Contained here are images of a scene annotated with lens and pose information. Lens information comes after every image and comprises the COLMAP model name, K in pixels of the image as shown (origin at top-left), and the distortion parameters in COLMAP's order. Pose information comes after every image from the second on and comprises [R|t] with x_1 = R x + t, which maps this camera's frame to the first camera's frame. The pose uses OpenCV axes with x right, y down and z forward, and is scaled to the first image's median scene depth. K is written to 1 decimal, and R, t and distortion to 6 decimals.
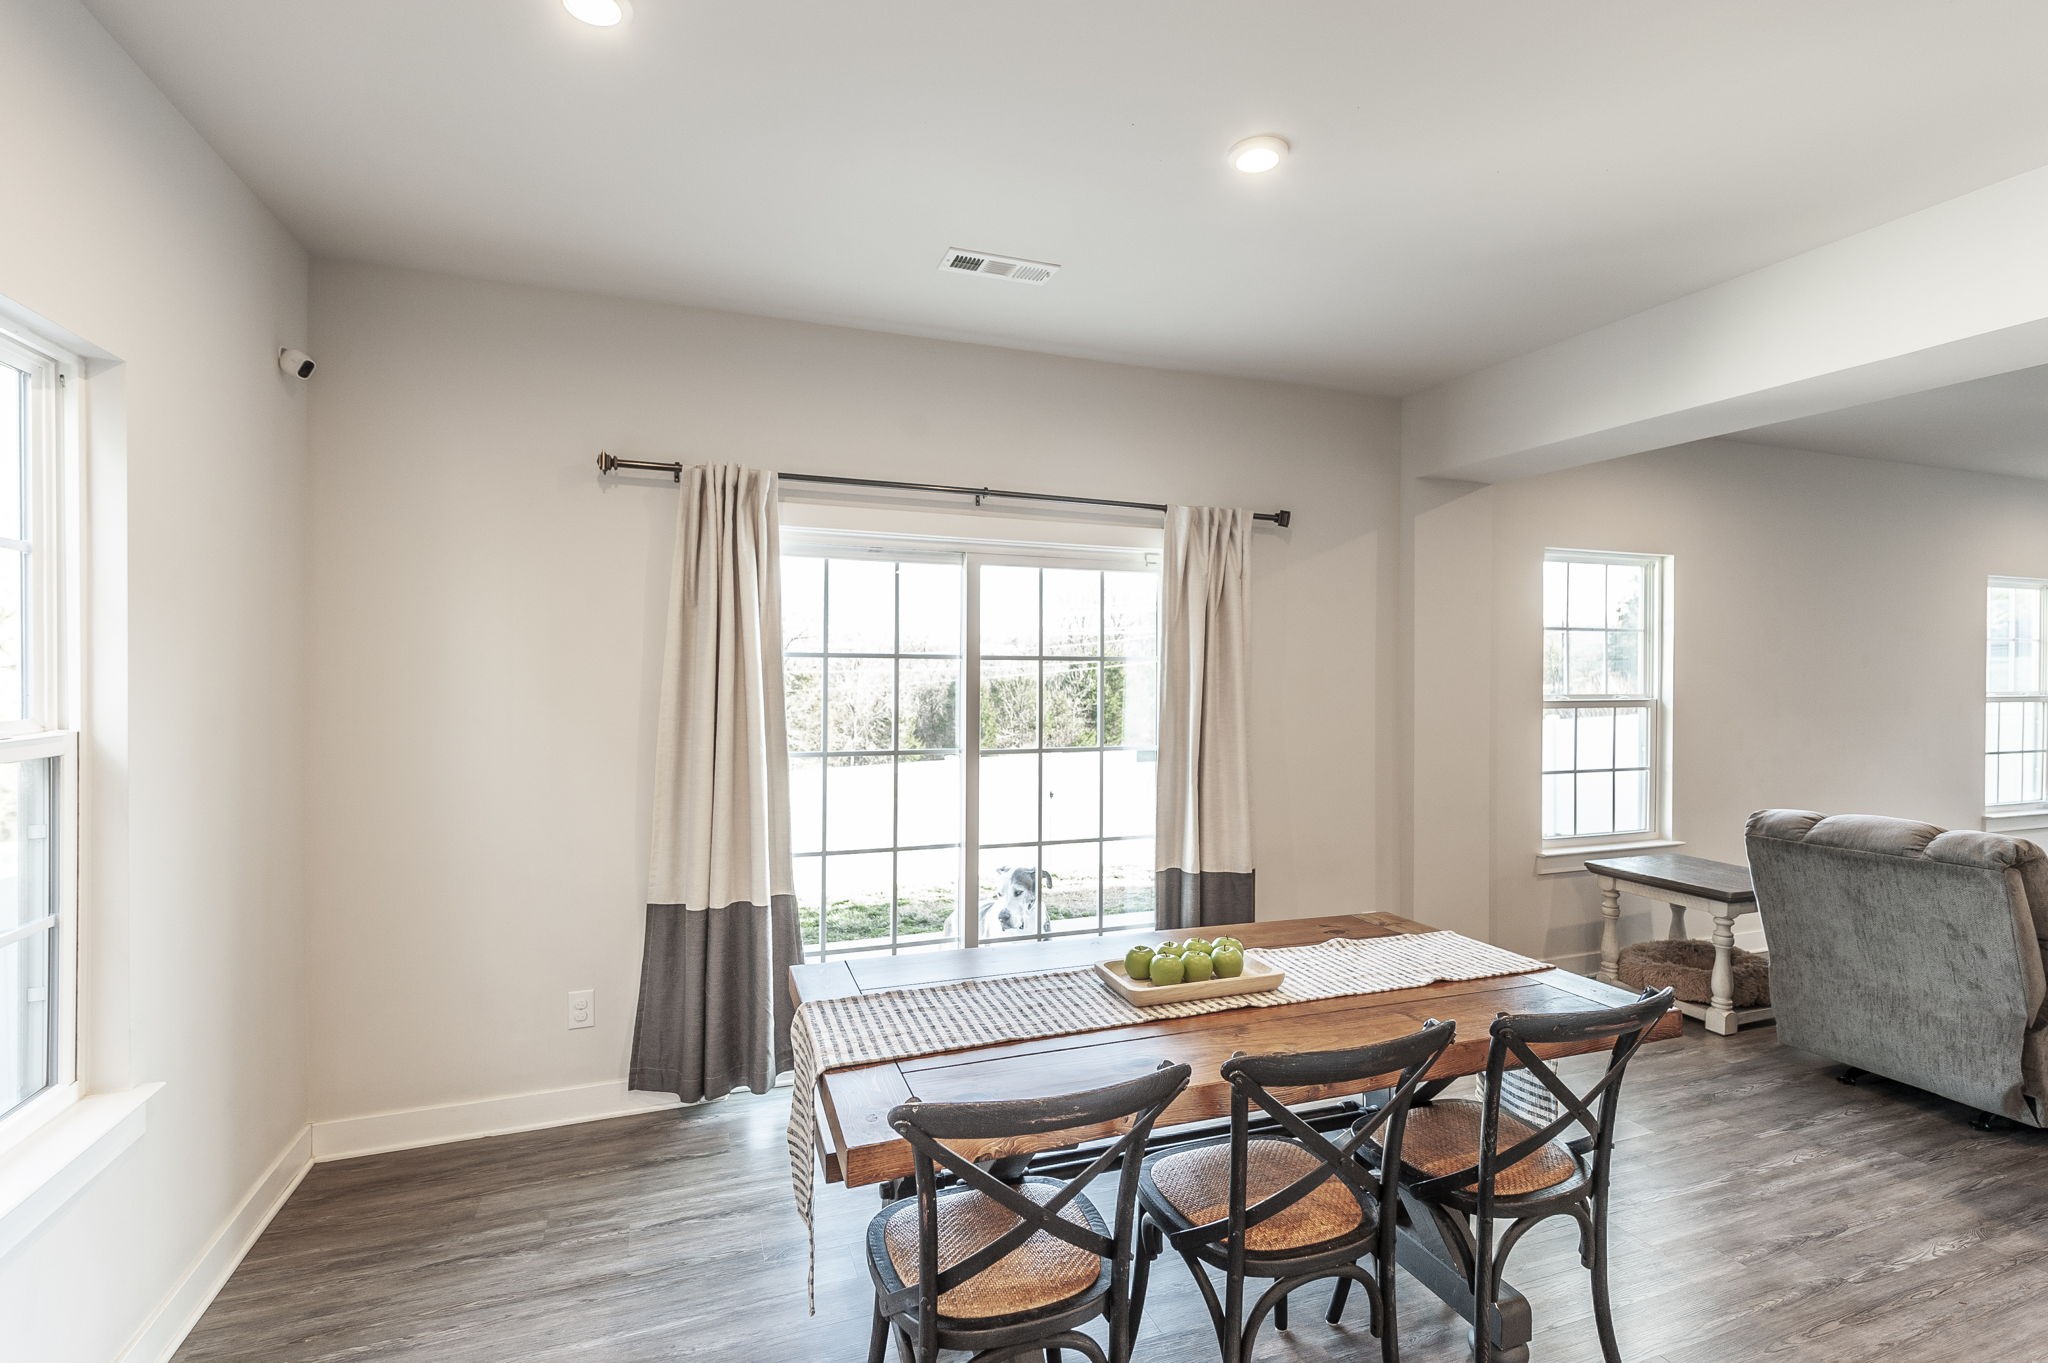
lens RADIAL K [[962.5, 0, 1024.0], [0, 962.5, 681.5], [0, 0, 1]] dist [-0.001289, -0.000751]
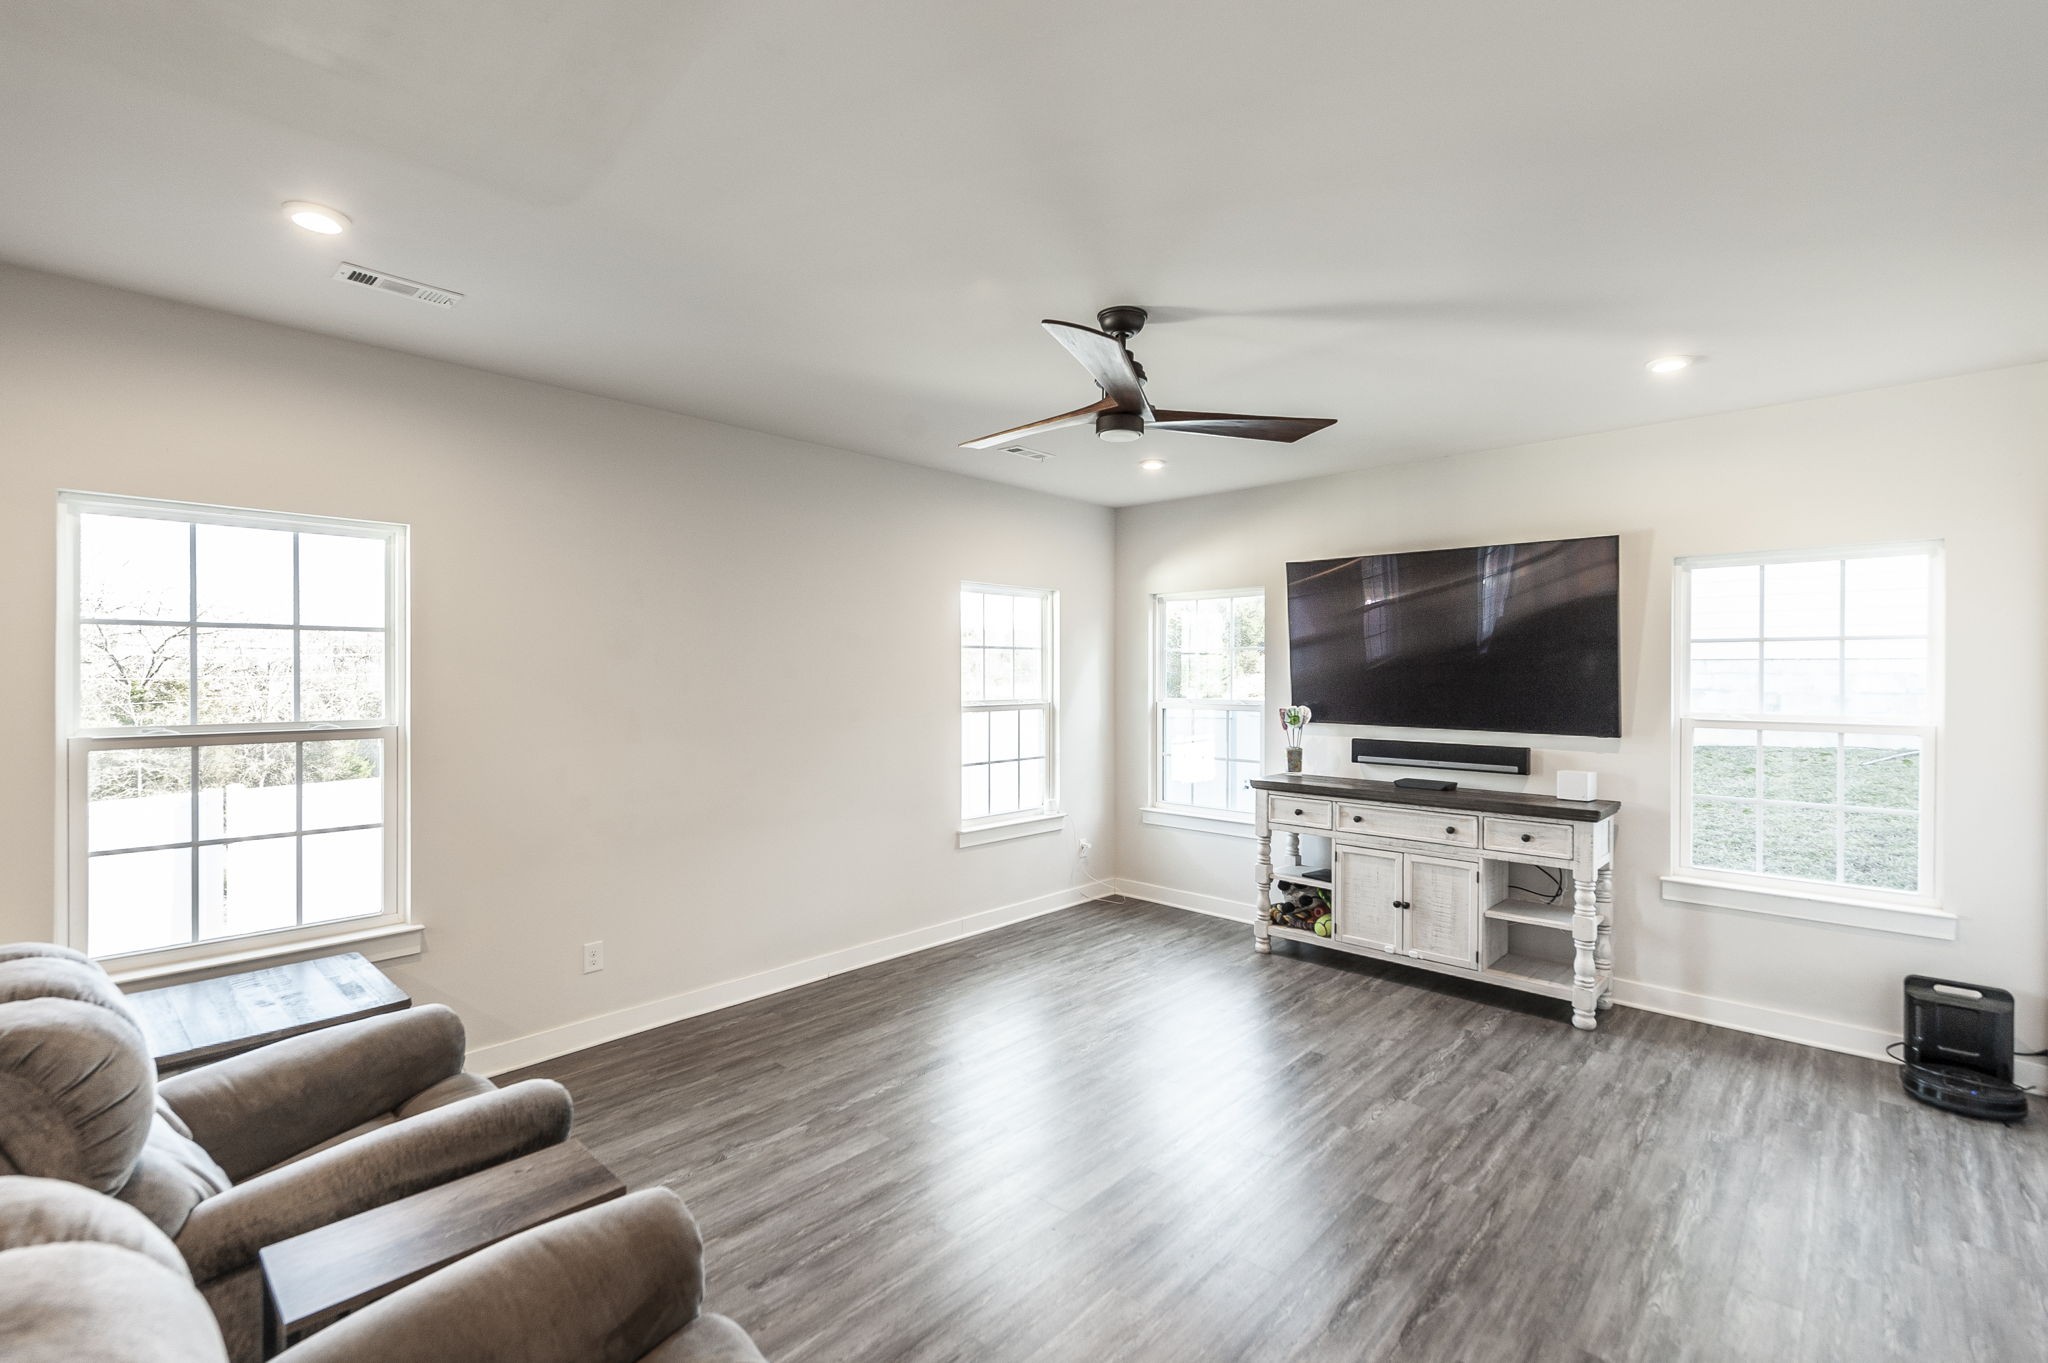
lens RADIAL K [[817.9, 0, 1024.0], [0, 817.9, 681.5], [0, 0, 1]] dist [0.000262, -0.000171]
pose [[0.897696, -0.007786, 0.440546, 1.086216], [0.012212, 0.999899, -0.007212, -0.006342], [-0.440445, 0.011854, 0.897701, 0.337801]]
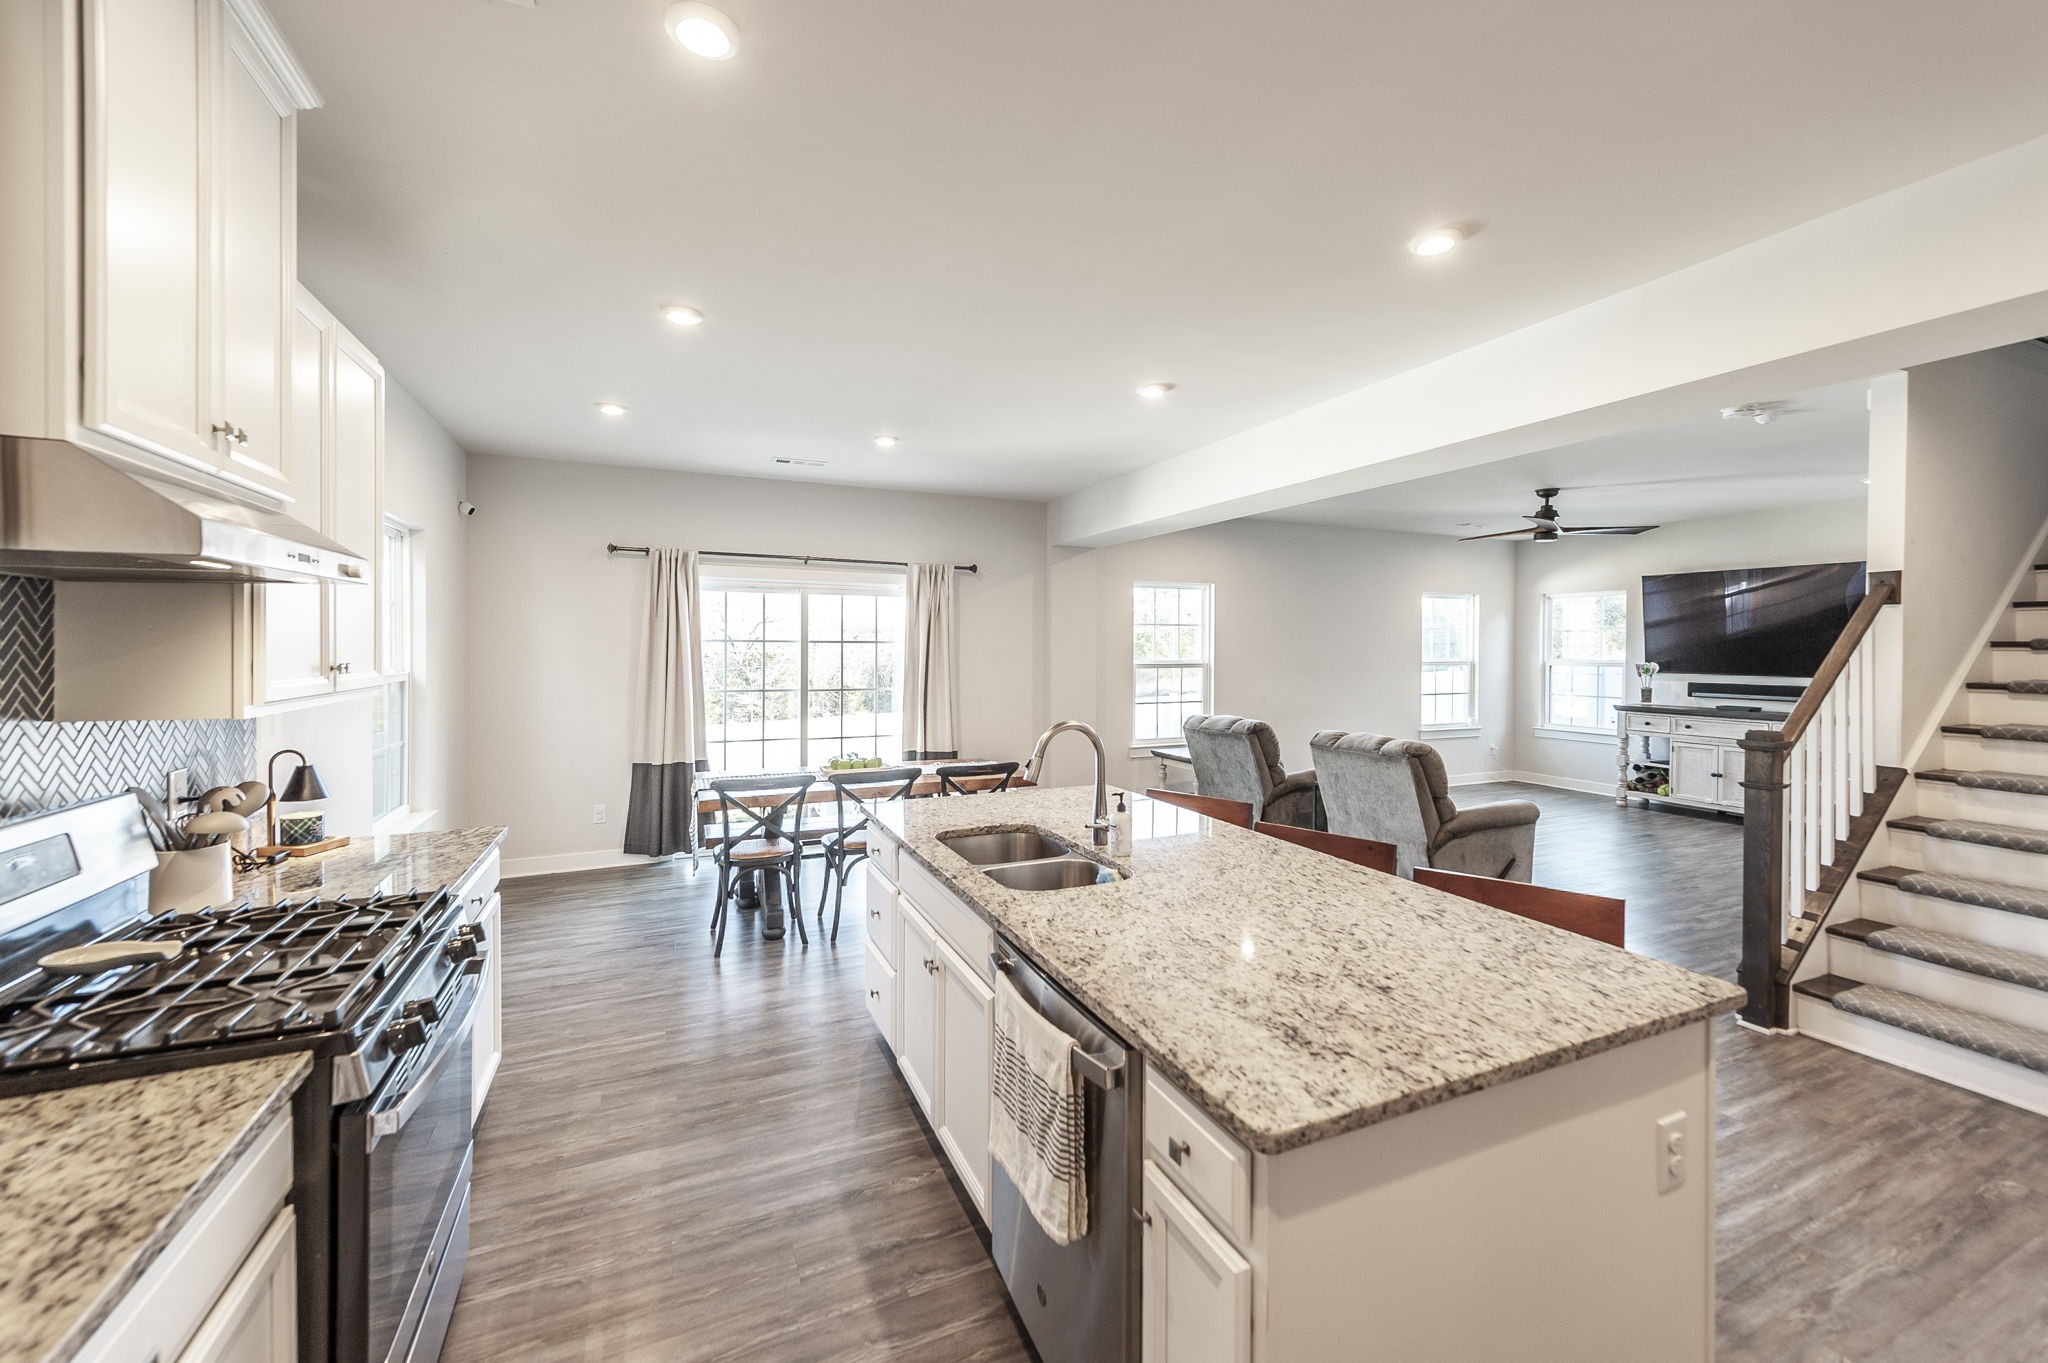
lens RADIAL K [[804.4, 0, 1013.2], [0, 804.4, 657.0], [0, 0, 1]] dist [-0.000586, -0.000096]
pose [[0.997292, -0.003618, 0.073452, 0.246297], [0.003775, 0.999991, -0.002007, 0.011086], [-0.073444, 0.002279, 0.997297, -0.648063]]
